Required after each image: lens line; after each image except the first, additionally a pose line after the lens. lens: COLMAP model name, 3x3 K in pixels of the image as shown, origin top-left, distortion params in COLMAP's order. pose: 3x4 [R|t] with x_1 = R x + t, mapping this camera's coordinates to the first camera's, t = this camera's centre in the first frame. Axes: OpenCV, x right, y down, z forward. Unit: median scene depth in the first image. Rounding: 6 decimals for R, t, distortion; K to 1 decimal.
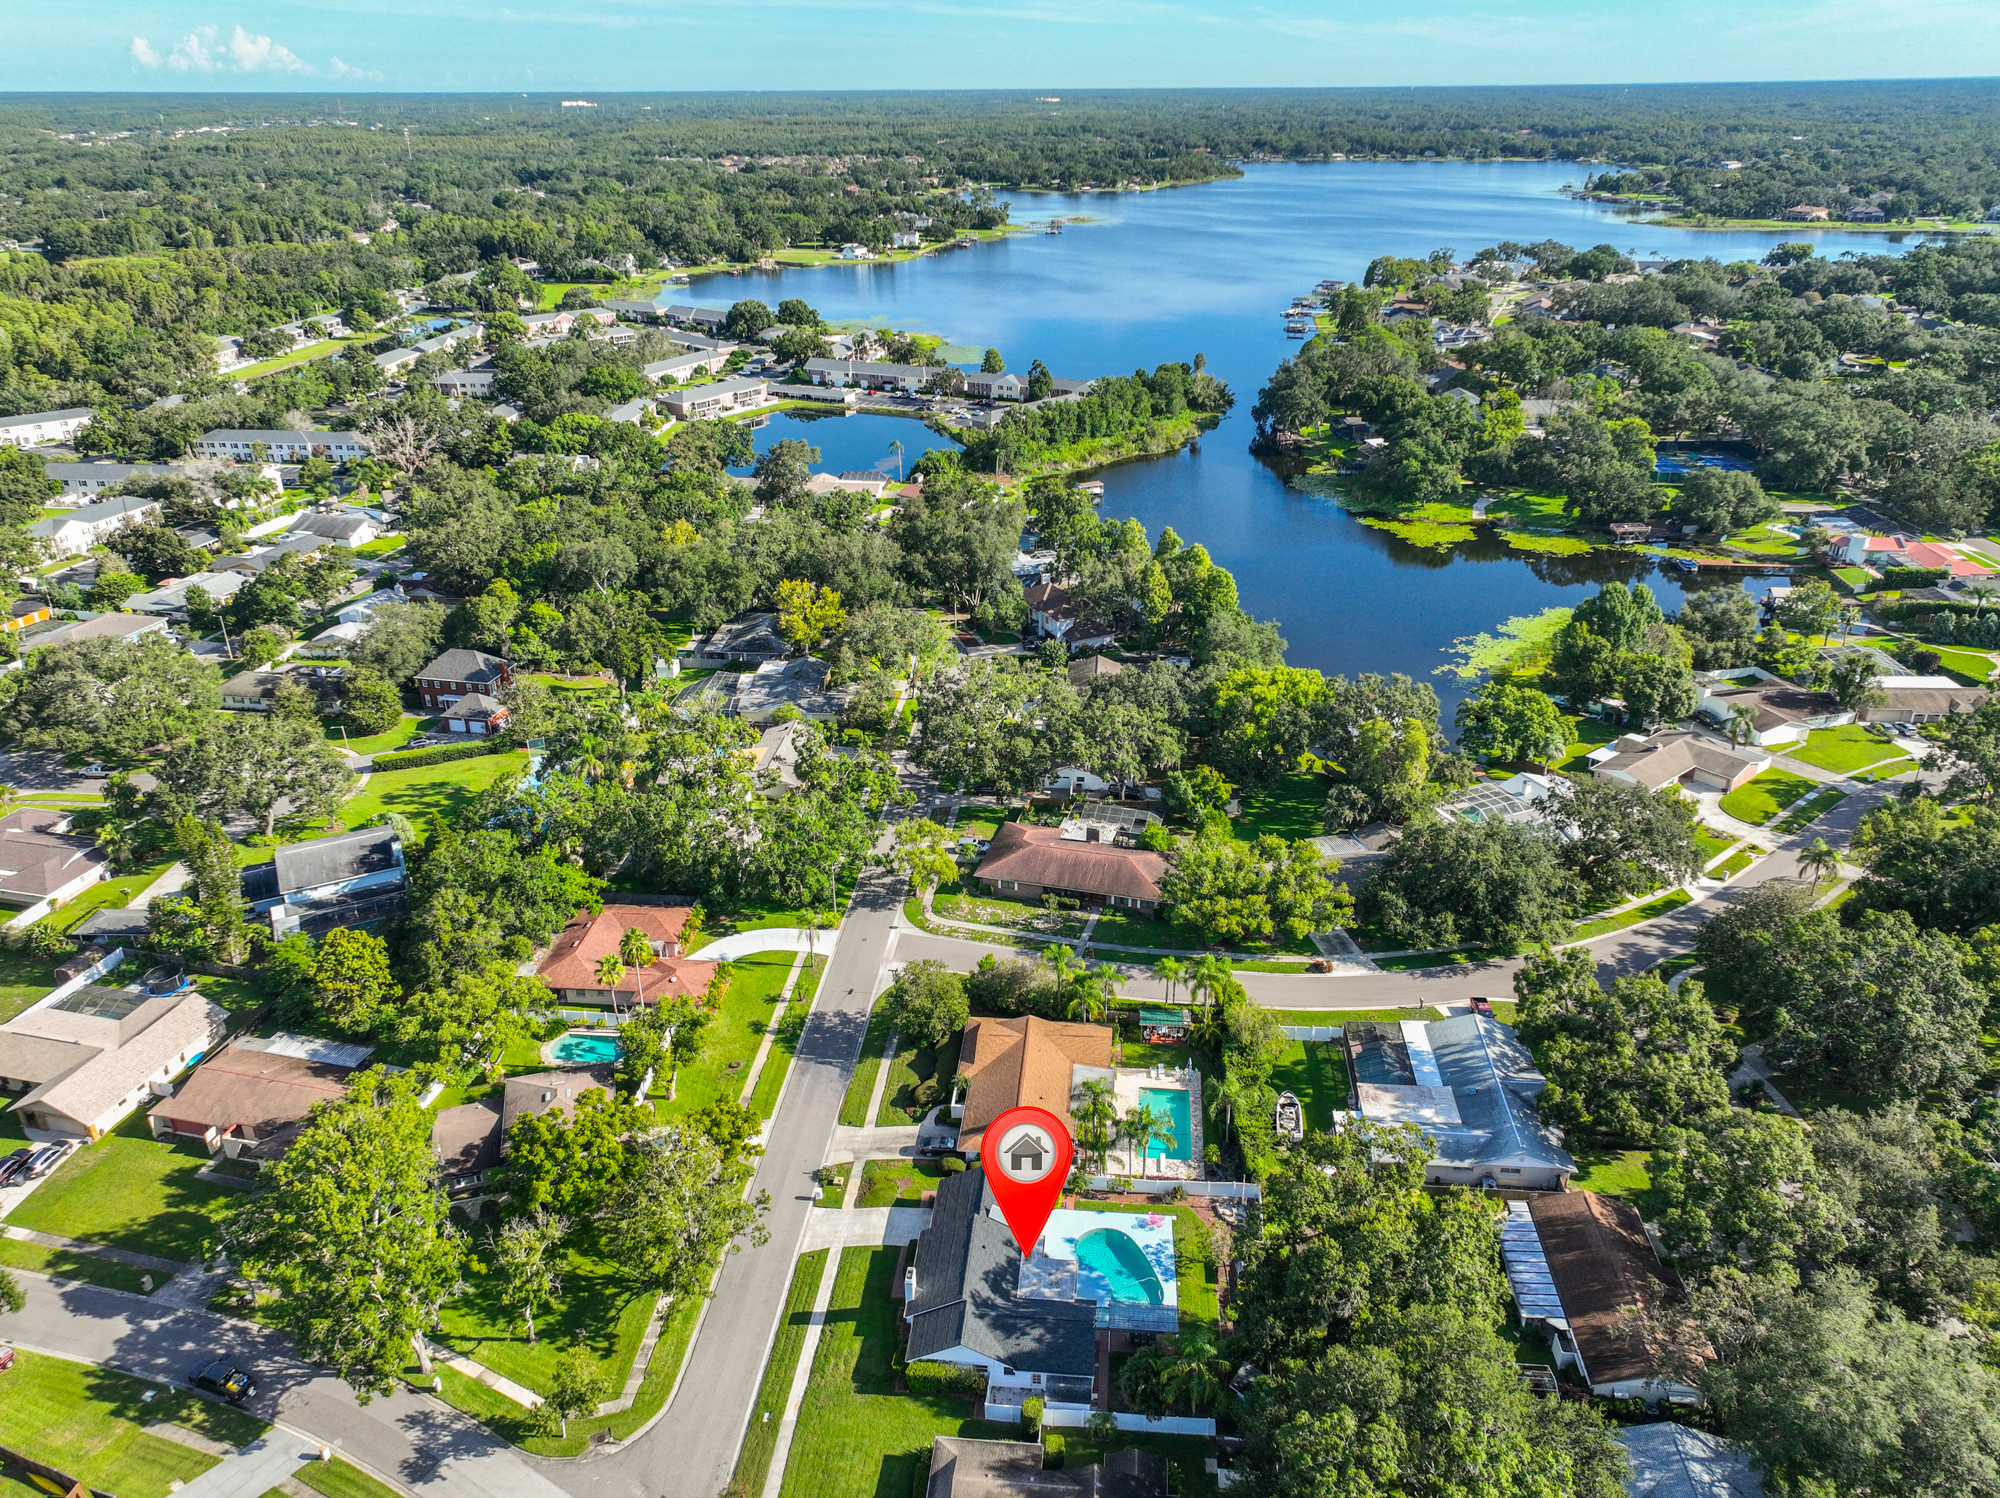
lens RADIAL K [[1396.4, 0, 1006.5], [0, 1396.4, 749.1], [0, 0, 1]] dist [0.000655, 0.016353]
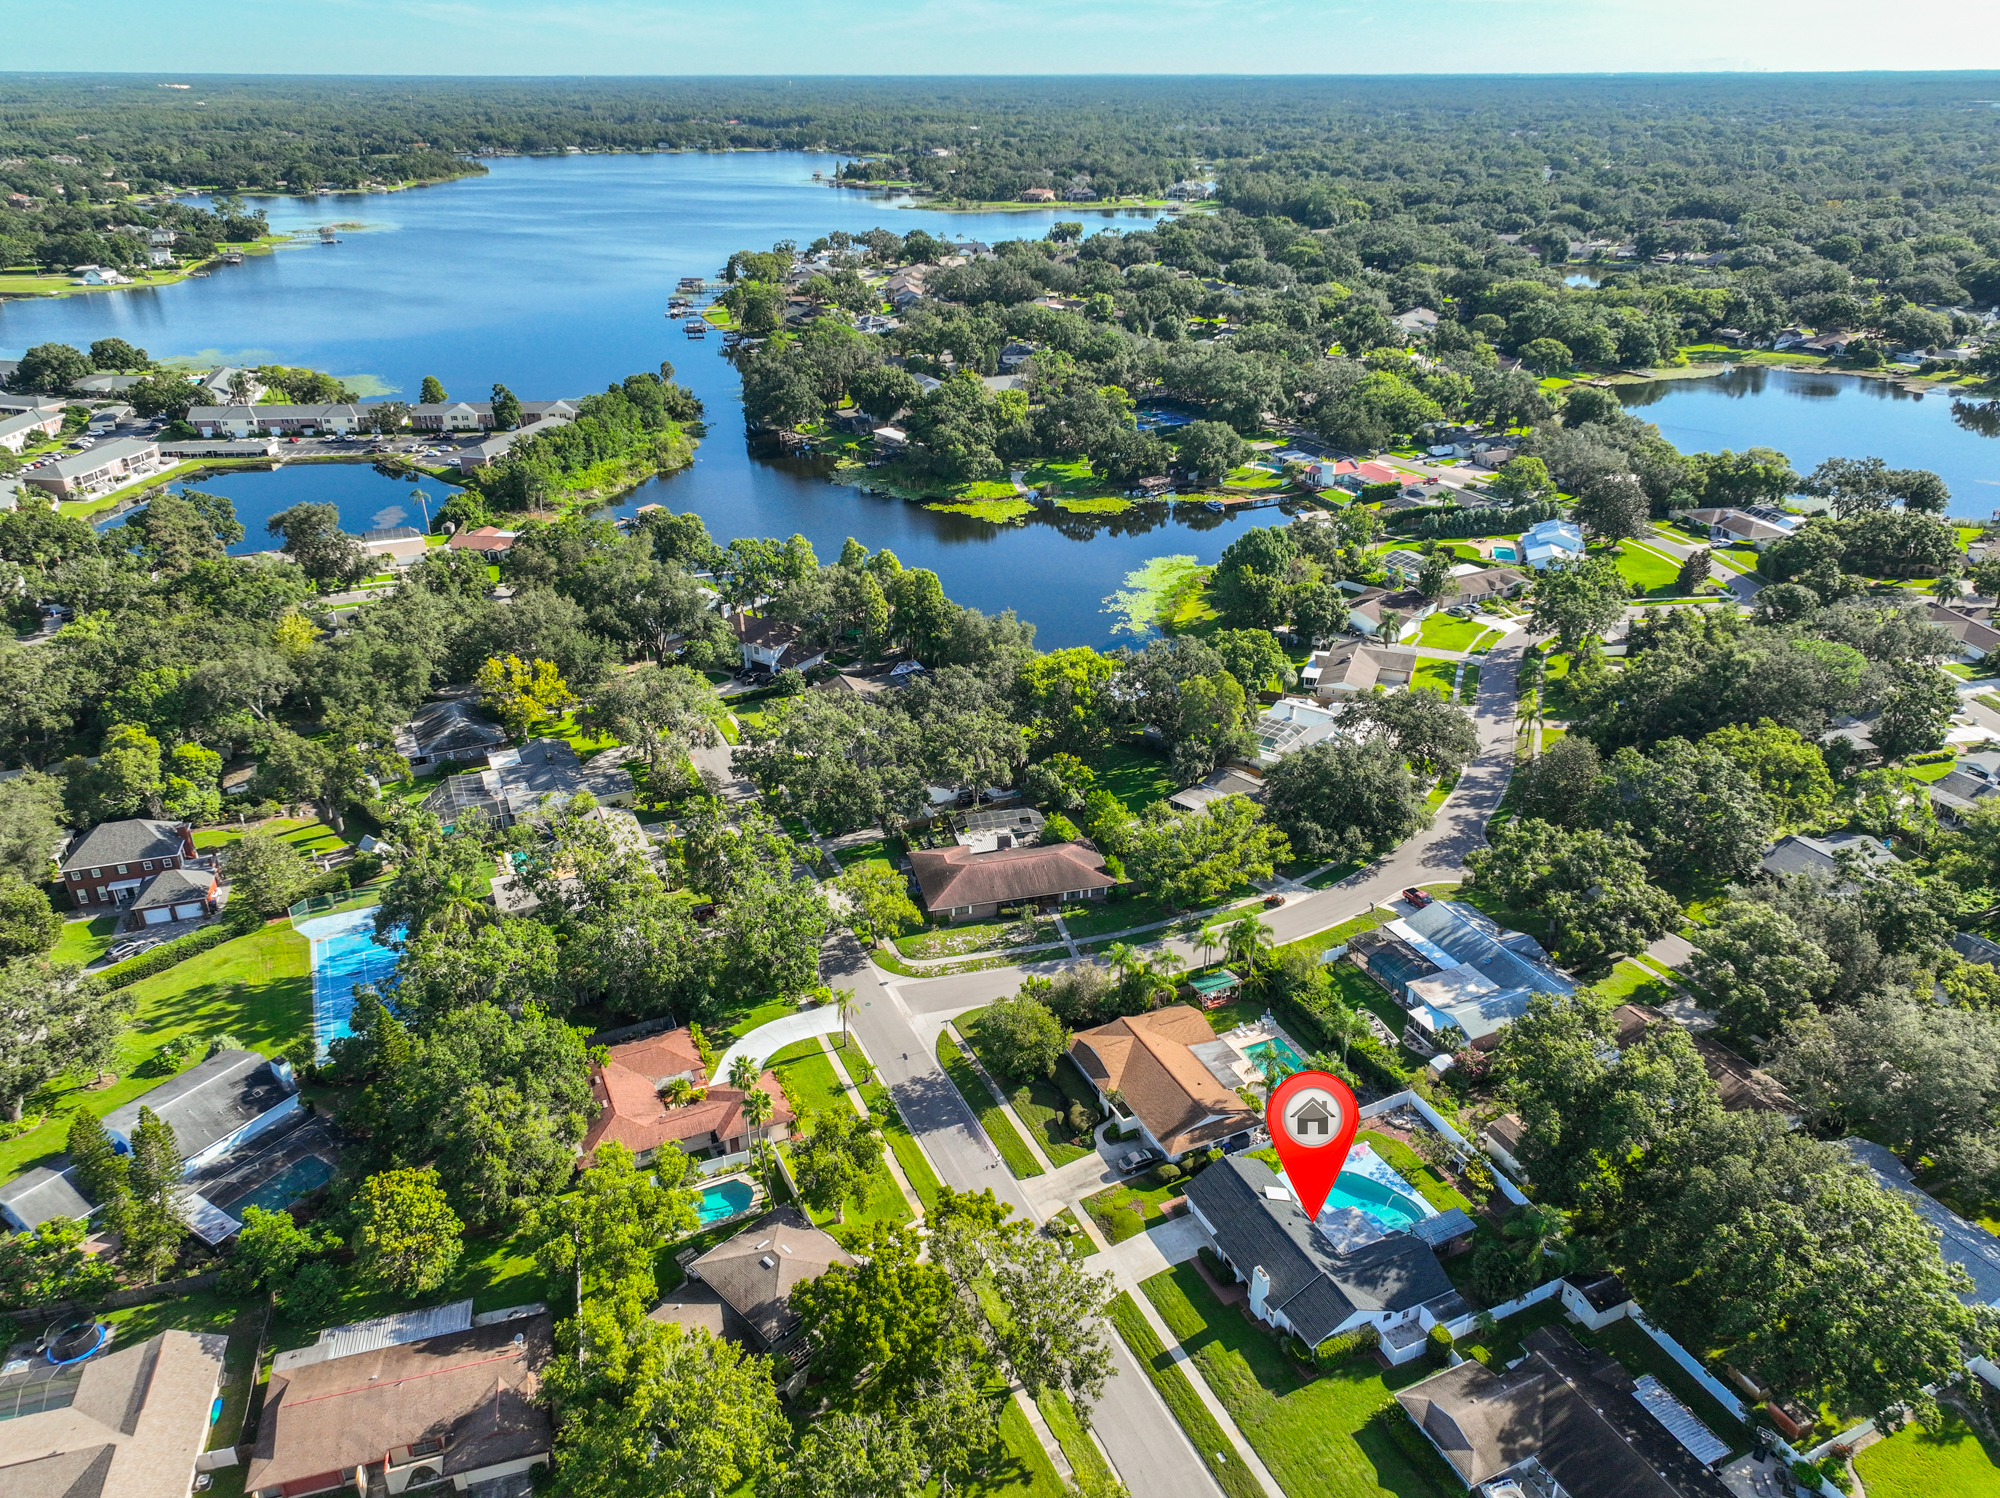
lens RADIAL K [[1396.4, 0, 1006.5], [0, 1396.4, 749.1], [0, 0, 1]] dist [0.000655, 0.016353]
pose [[0.863098, -0.215307, 0.456842, -0.409495], [0.212450, 0.975429, 0.058339, -0.067355], [-0.458178, 0.046703, 0.887633, 0.099840]]
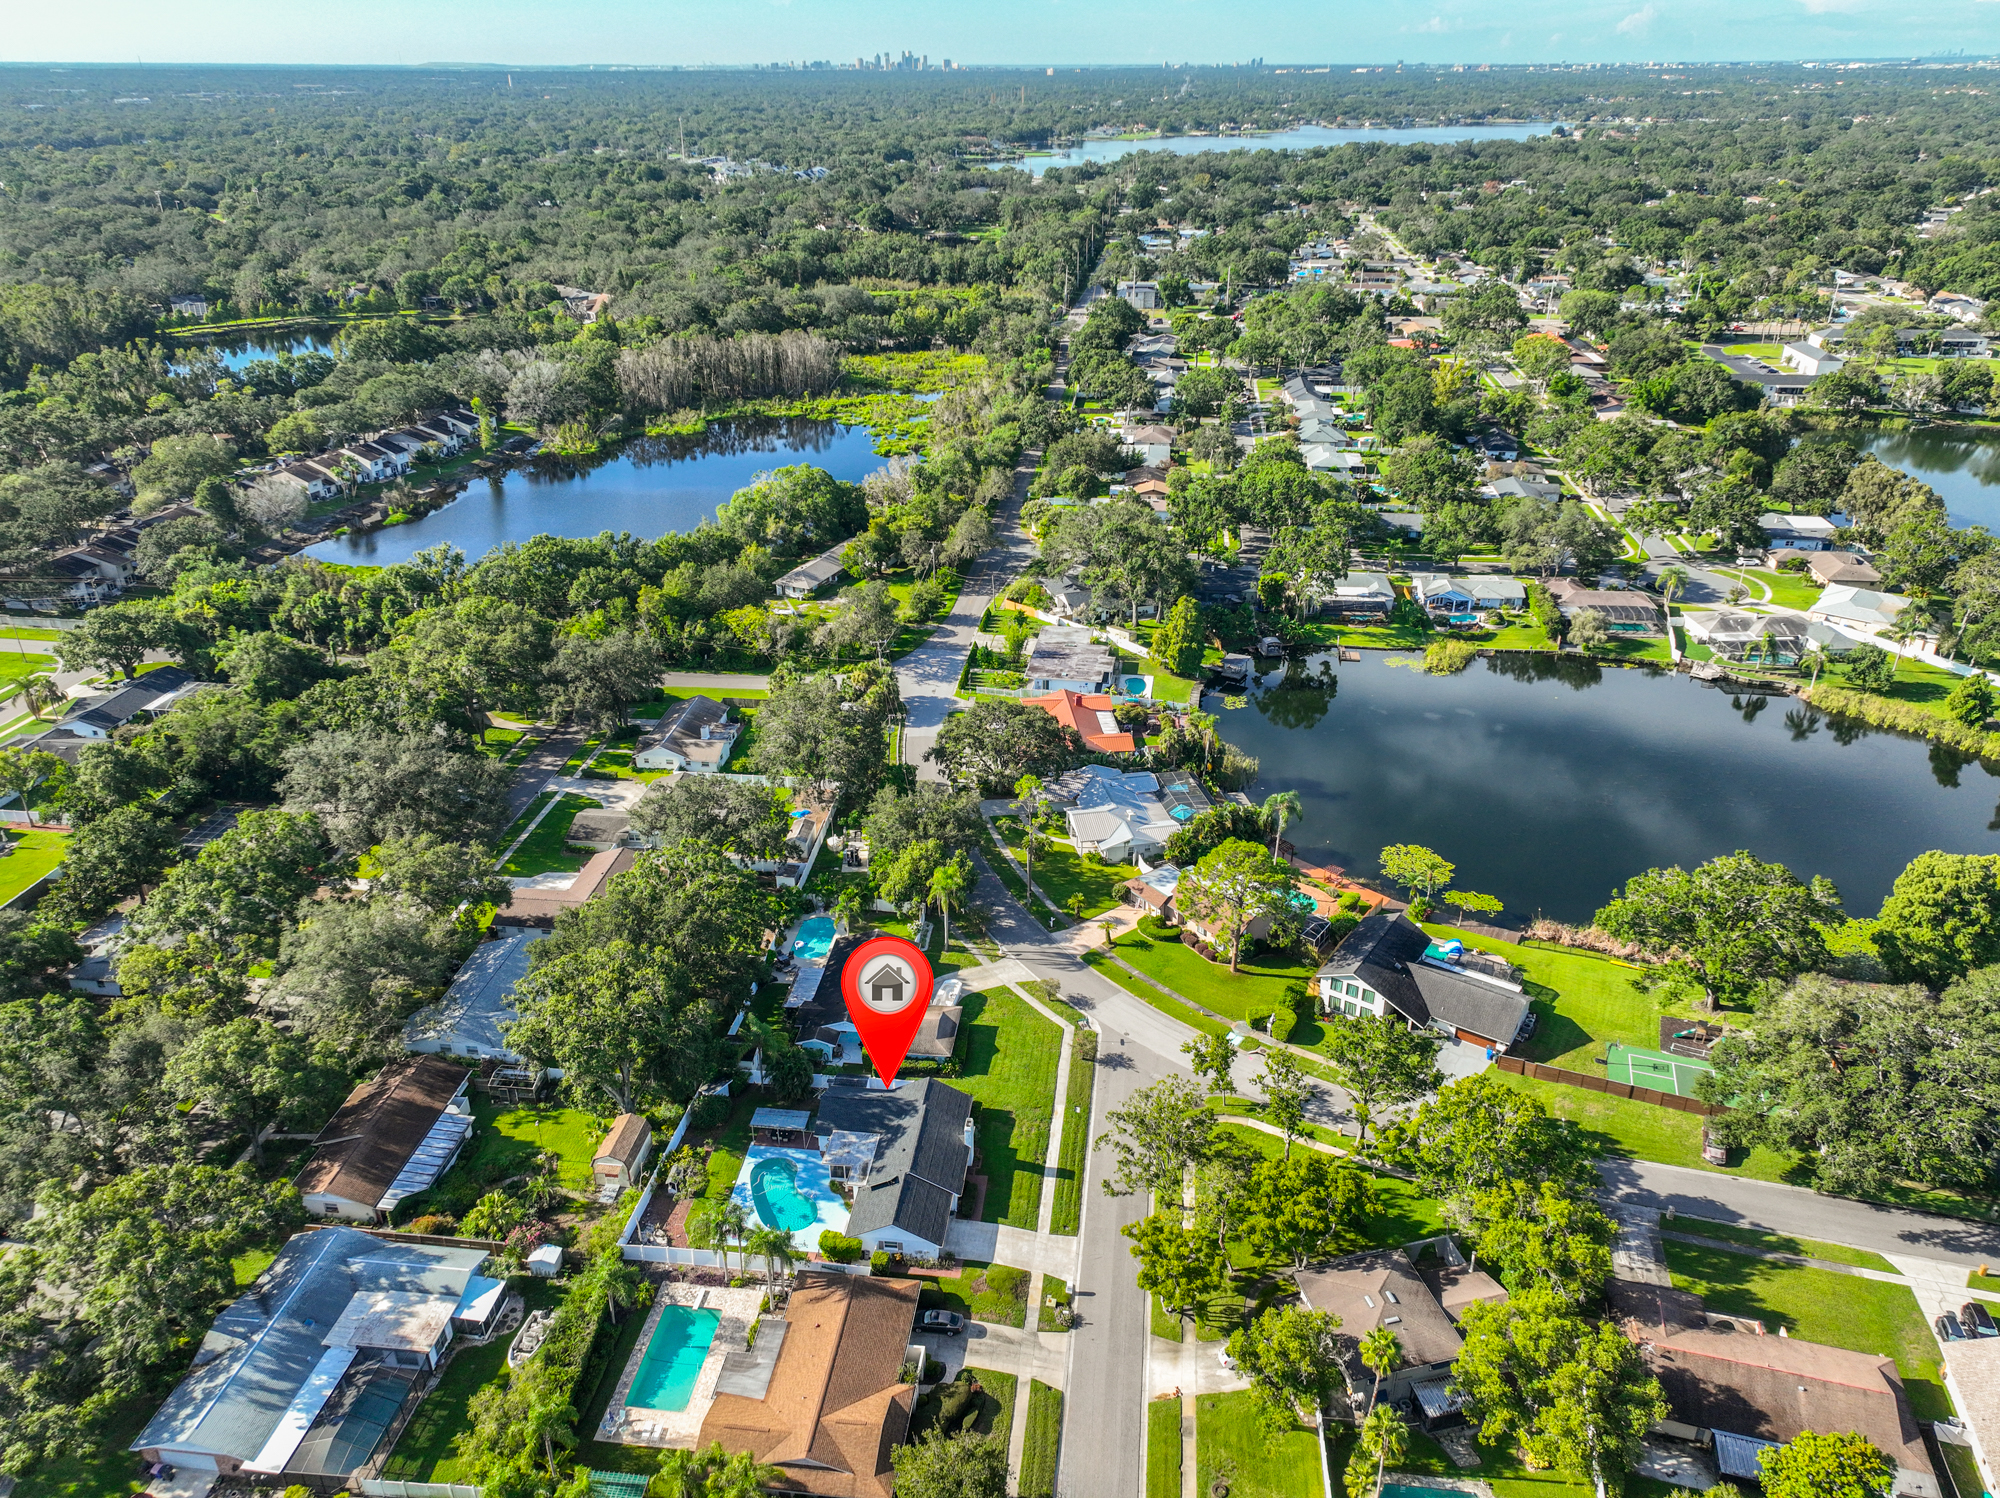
lens RADIAL K [[1396.4, 0, 1006.5], [0, 1396.4, 749.1], [0, 0, 1]] dist [0.000655, 0.016353]
pose [[-0.999645, -0.000486, 0.026633, -0.087532], [0.020623, 0.618709, 0.785349, -0.493051], [-0.016859, 0.785620, -0.618480, 0.977291]]
